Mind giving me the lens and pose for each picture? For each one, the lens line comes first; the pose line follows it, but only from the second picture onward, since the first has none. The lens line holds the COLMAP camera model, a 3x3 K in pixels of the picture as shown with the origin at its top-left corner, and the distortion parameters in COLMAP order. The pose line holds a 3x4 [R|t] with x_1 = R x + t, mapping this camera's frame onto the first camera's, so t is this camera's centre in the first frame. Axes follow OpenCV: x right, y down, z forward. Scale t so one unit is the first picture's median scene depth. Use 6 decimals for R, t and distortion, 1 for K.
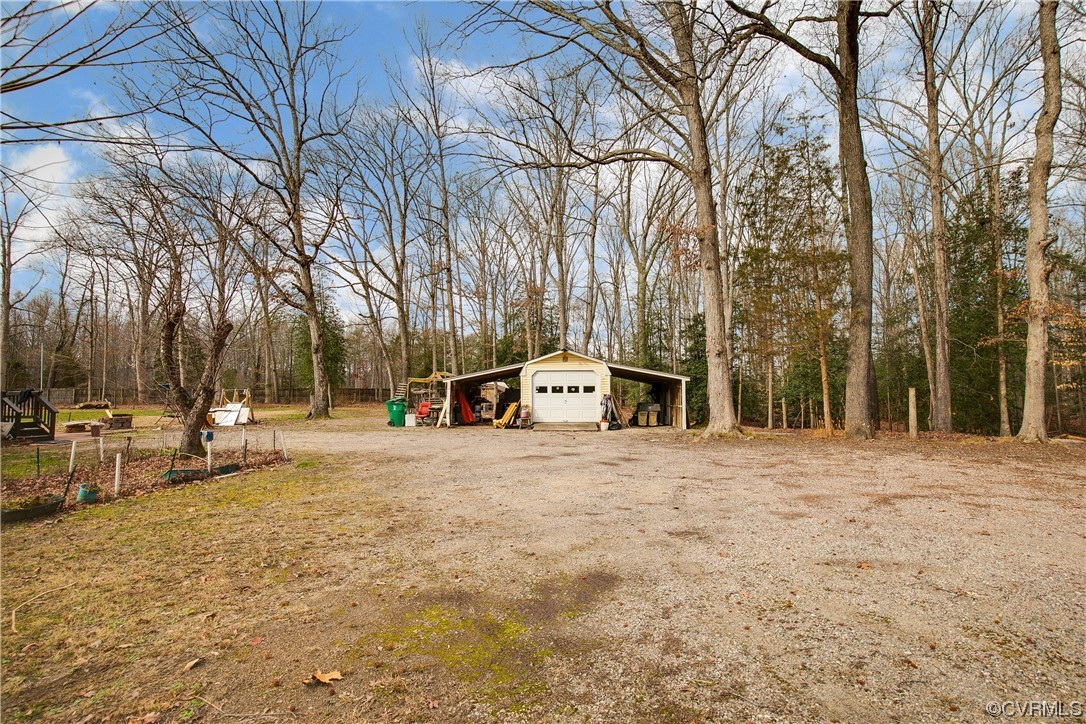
lens RADIAL K [[501.7, 0, 542.0], [0, 501.7, 371.6], [0, 0, 1]] dist [-0.034325, 0.006671]
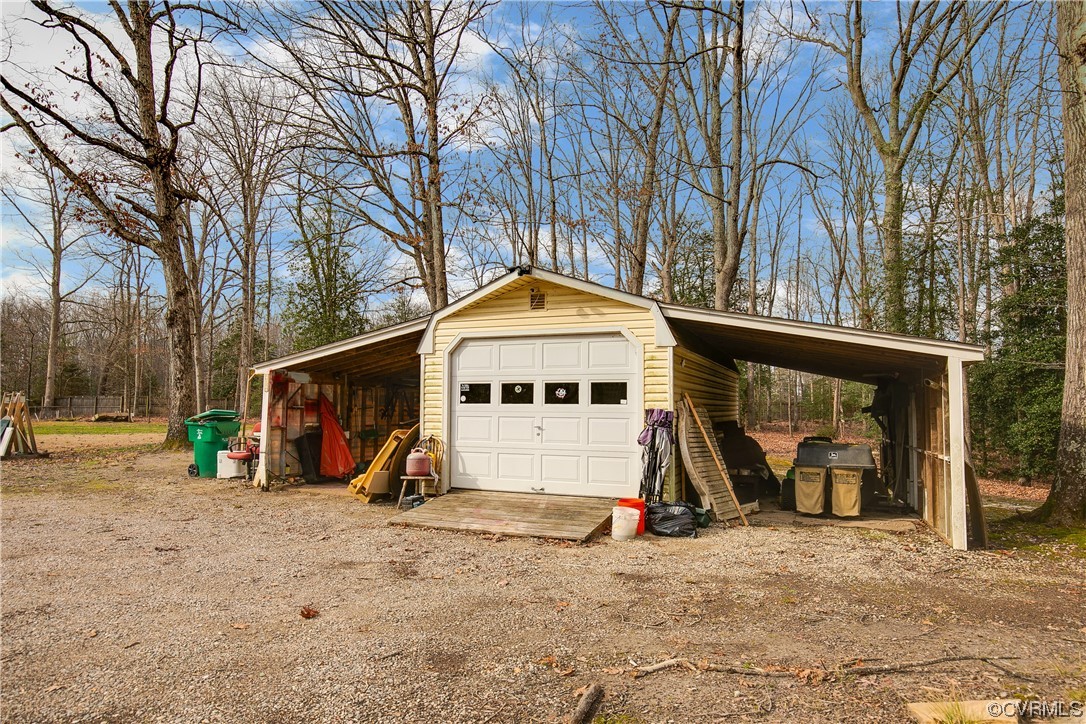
lens RADIAL K [[639.2, 0, 547.1], [0, 639.2, 362.4], [0, 0, 1]] dist [-0.018967, 0.000013]
pose [[0.936339, -0.014870, -0.350782, 0.198486], [0.005546, 0.999604, -0.027570, 0.027031], [0.351053, 0.023870, 0.936051, 0.609340]]
